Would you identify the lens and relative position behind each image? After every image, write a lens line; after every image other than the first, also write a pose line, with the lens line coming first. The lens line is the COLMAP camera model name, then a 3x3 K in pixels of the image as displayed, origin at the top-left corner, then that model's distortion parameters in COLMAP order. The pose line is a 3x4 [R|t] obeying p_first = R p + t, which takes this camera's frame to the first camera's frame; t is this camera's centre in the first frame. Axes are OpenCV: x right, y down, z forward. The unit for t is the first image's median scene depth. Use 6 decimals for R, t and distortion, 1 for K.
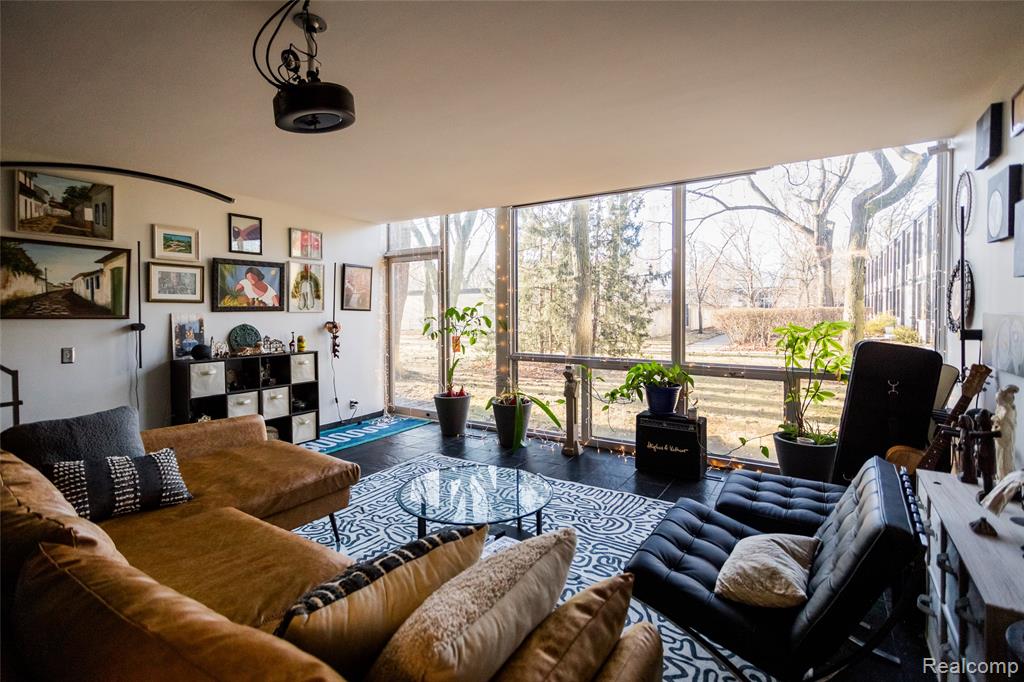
lens RADIAL K [[493.1, 0, 500.9], [0, 493.1, 316.9], [0, 0, 1]] dist [-0.003128, -0.000246]
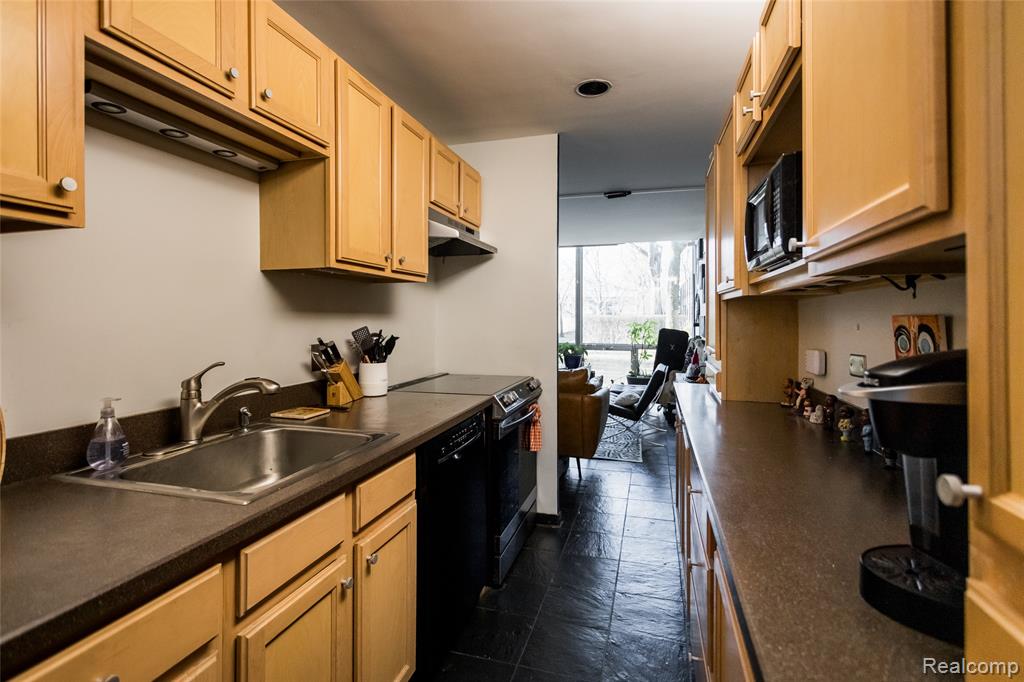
lens RADIAL K [[493.1, 0, 507.0], [0, 493.1, 317.9], [0, 0, 1]] dist [-0.003128, -0.000246]
pose [[0.959359, 0.004626, 0.282151, -0.472500], [-0.001672, 0.999941, -0.010707, 0.019584], [-0.282184, 0.009800, 0.959310, -0.778456]]
